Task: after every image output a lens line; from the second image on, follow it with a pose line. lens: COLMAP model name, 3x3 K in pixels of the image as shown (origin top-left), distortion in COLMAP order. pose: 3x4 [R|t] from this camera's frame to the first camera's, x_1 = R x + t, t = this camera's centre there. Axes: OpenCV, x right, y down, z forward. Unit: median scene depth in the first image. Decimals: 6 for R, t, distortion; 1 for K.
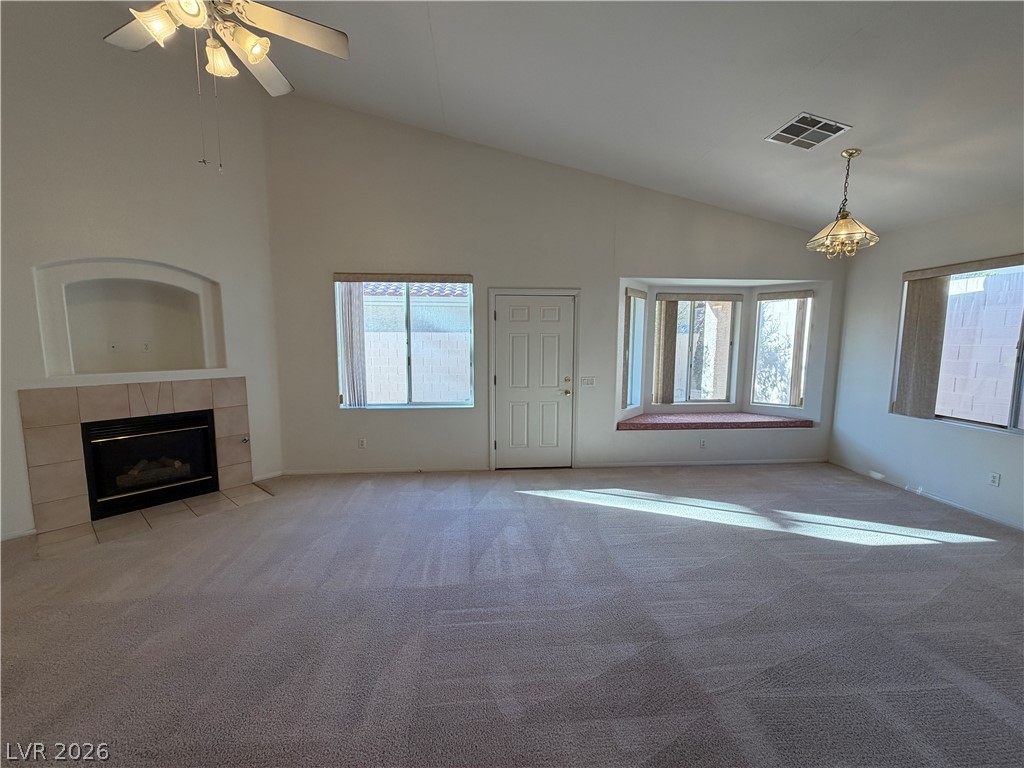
lens RADIAL K [[407.1, 0, 508.3], [0, 407.1, 382.8], [0, 0, 1]] dist [0.000064, 0.000223]
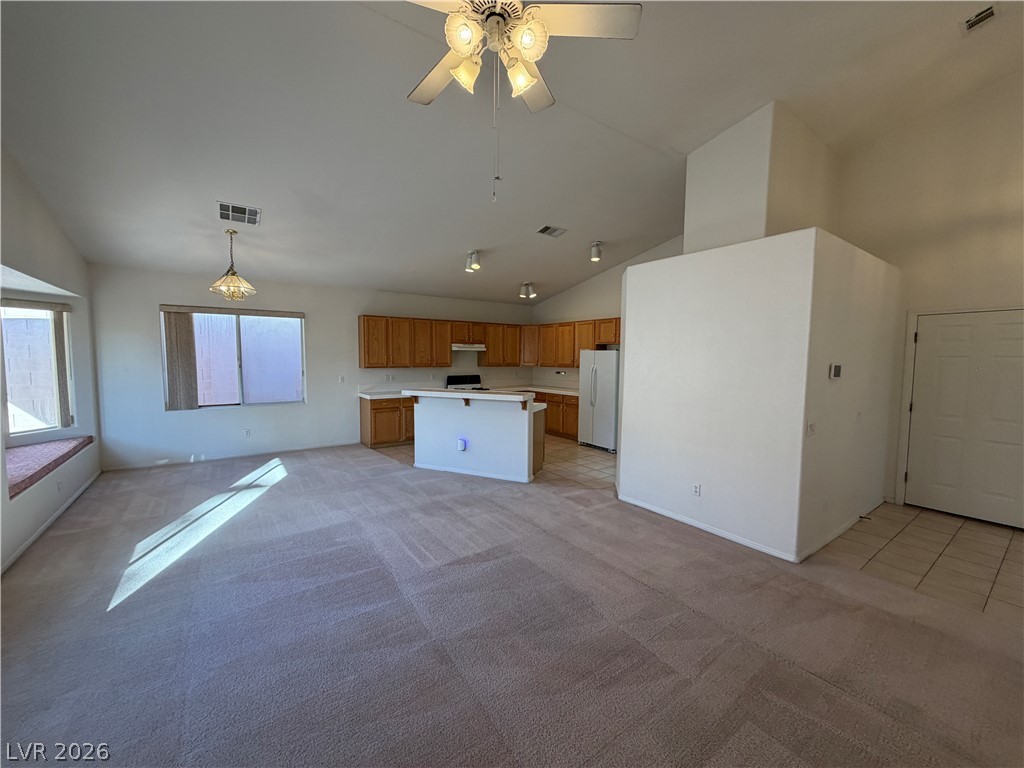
lens RADIAL K [[407.1, 0, 510.1], [0, 407.1, 380.6], [0, 0, 1]] dist [0.000064, 0.000223]
pose [[-0.507111, -0.063385, 0.859547, -0.790181], [0.081890, 0.989237, 0.121262, -0.097445], [-0.857982, 0.131882, -0.496462, 0.742582]]
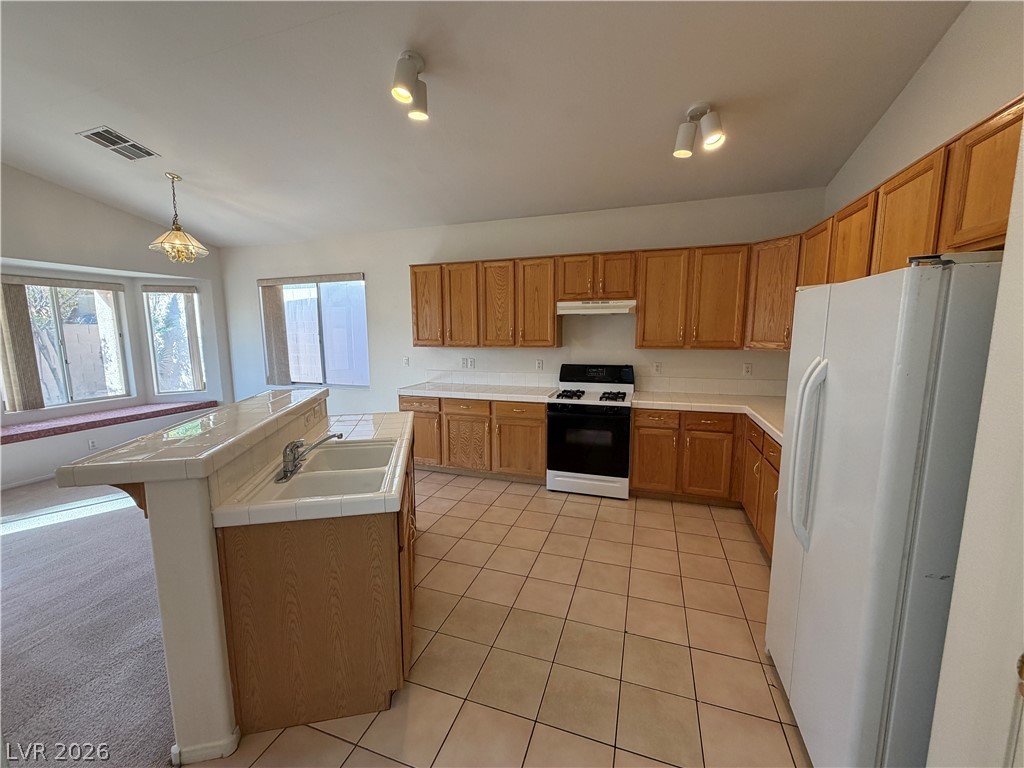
lens RADIAL K [[407.1, 0, 506.8], [0, 407.1, 383.9], [0, 0, 1]] dist [0.000064, 0.000223]
pose [[0.405225, -0.126970, 0.905357, 0.049521], [0.106277, 0.990137, 0.091292, 0.034874], [-0.908018, 0.059225, 0.414723, -0.290580]]
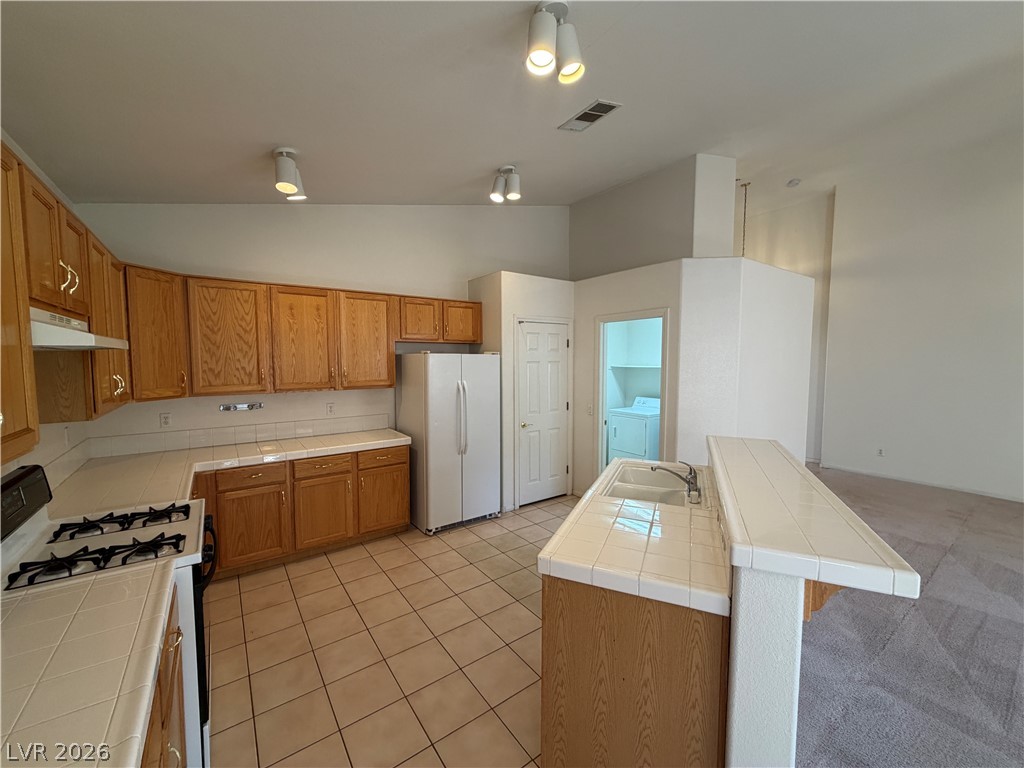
lens RADIAL K [[407.1, 0, 492.7], [0, 407.1, 386.1], [0, 0, 1]] dist [0.000064, 0.000223]
pose [[-0.861347, 0.031691, -0.507028, 0.872838], [-0.056108, 0.986012, 0.156946, -0.066975], [0.504910, 0.163633, -0.847520, 0.437257]]
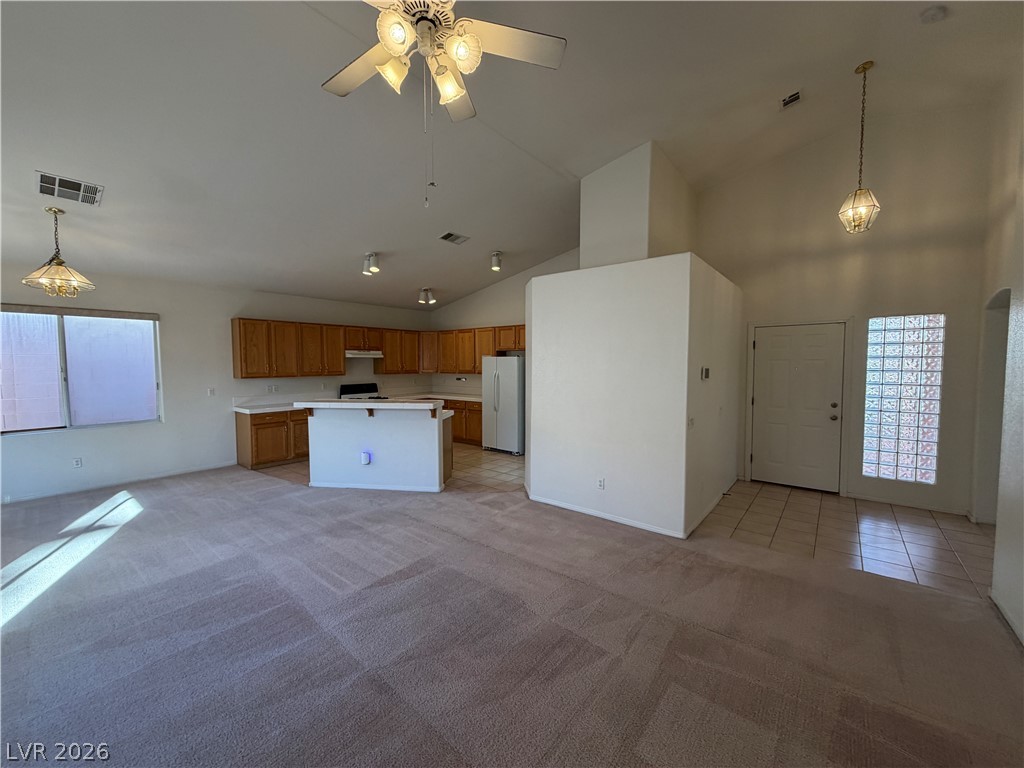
lens RADIAL K [[407.1, 0, 509.6], [0, 407.1, 380.8], [0, 0, 1]] dist [0.000064, 0.000223]
pose [[-0.718959, -0.037573, 0.694037, -0.756880], [0.072049, 0.989130, 0.128186, -0.104606], [-0.691308, 0.142165, -0.708436, 0.790927]]
